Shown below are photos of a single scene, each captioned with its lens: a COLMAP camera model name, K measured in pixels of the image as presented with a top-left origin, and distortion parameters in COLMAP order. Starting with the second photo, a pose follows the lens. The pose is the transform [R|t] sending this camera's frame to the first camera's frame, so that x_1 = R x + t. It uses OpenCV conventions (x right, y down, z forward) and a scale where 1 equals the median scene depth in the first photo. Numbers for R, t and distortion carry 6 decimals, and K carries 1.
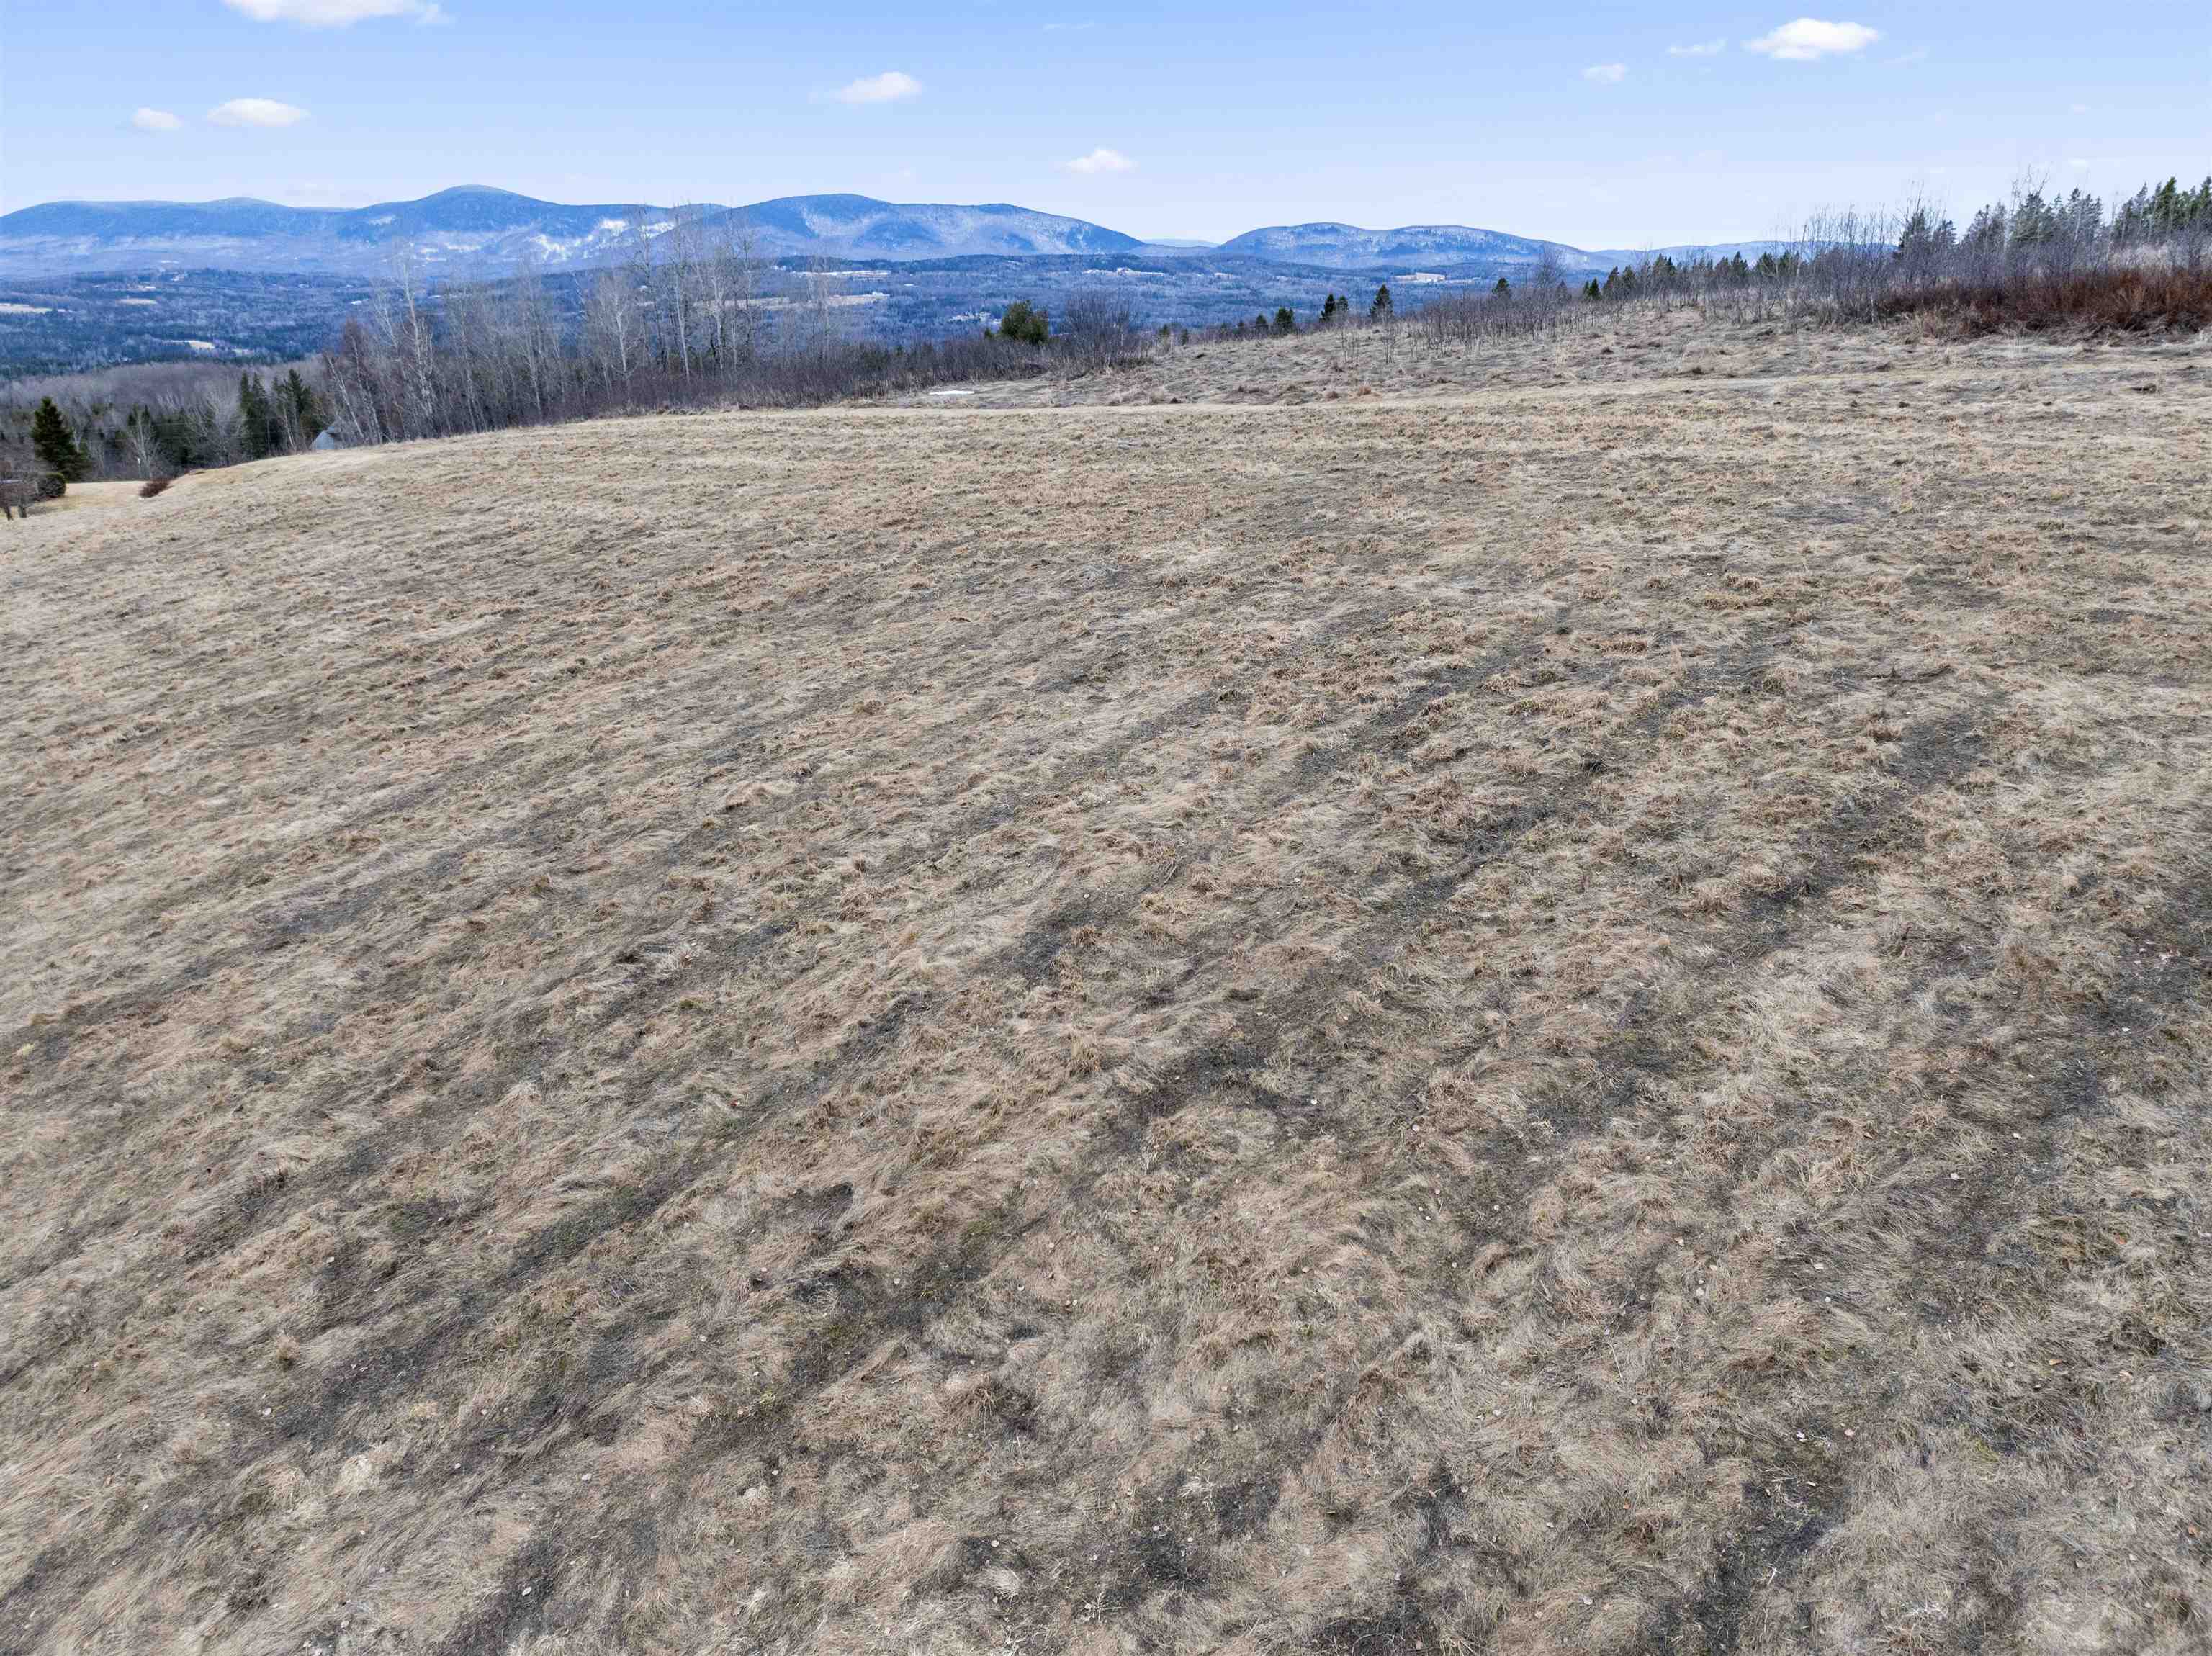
lens RADIAL K [[1538.3, 0, 1108.3], [0, 1538.3, 827.7], [0, 0, 1]] dist [-0.054467, 0.027079]
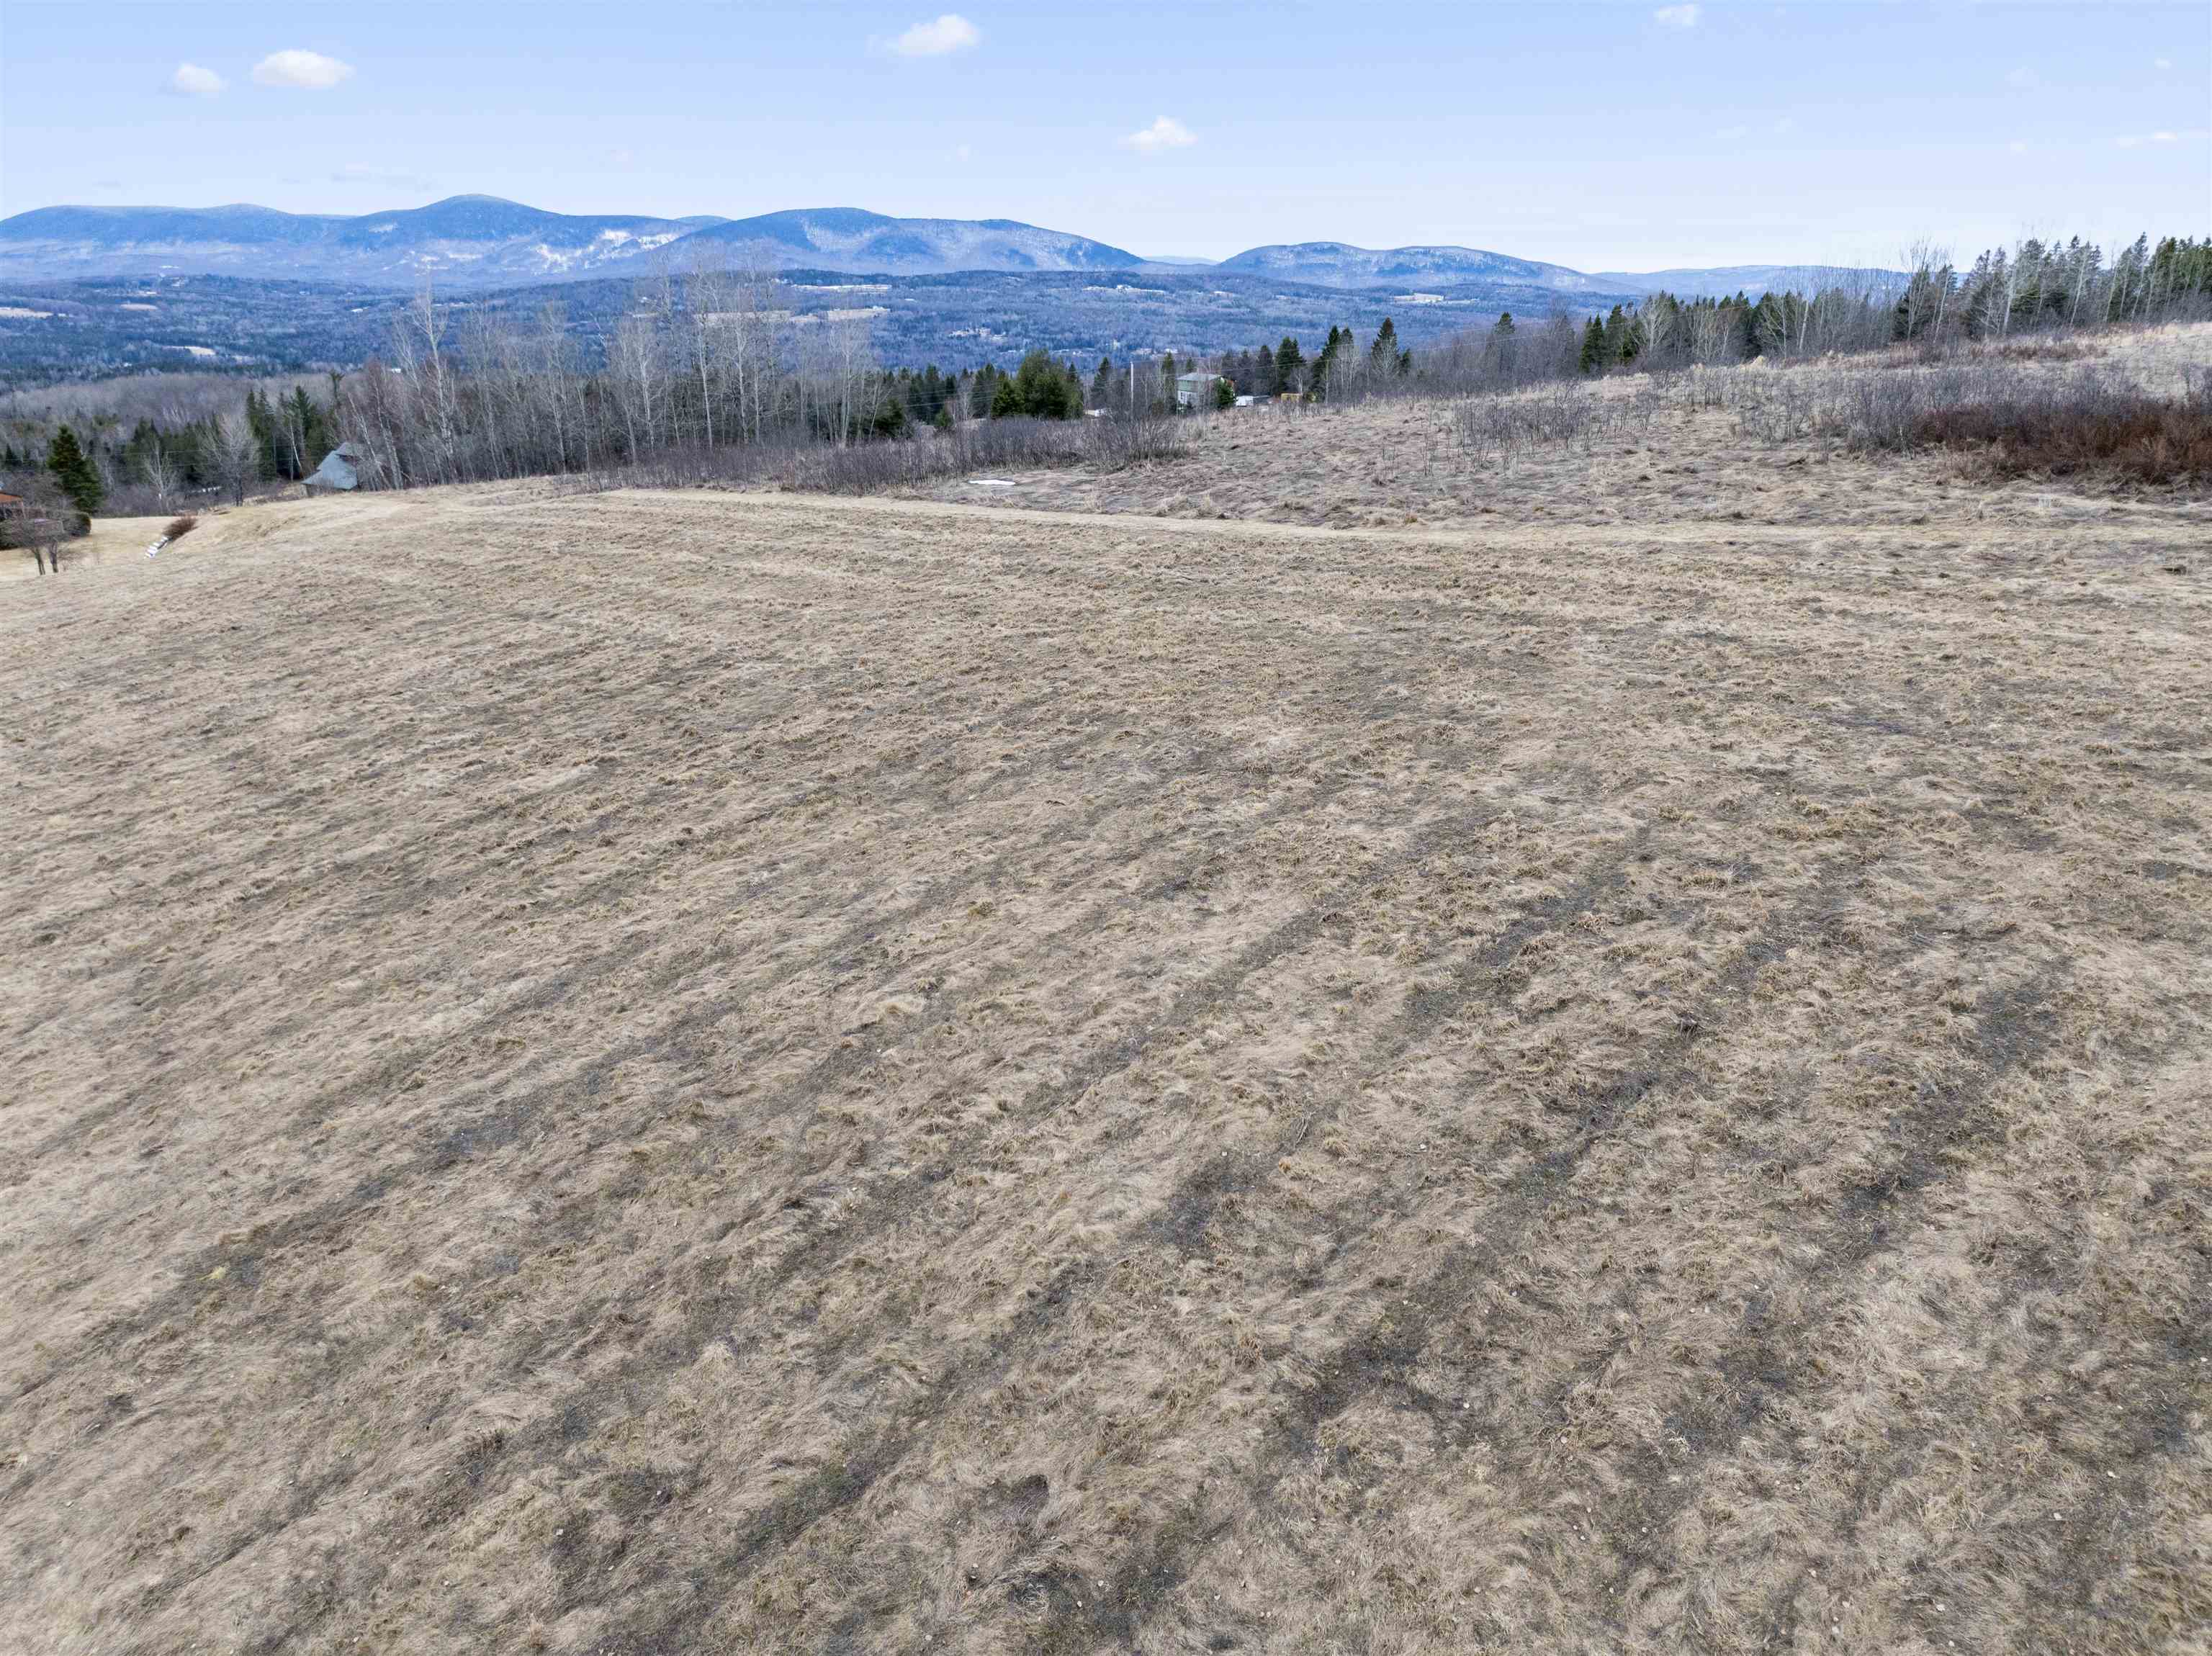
lens RADIAL K [[1538.3, 0, 1103.6], [0, 1538.3, 824.4], [0, 0, 1]] dist [-0.054467, 0.027079]
pose [[0.999956, 0.008725, 0.003425, -0.086499], [-0.008705, 0.999945, -0.005764, -0.148496], [-0.003475, 0.005734, 0.999978, -0.064369]]
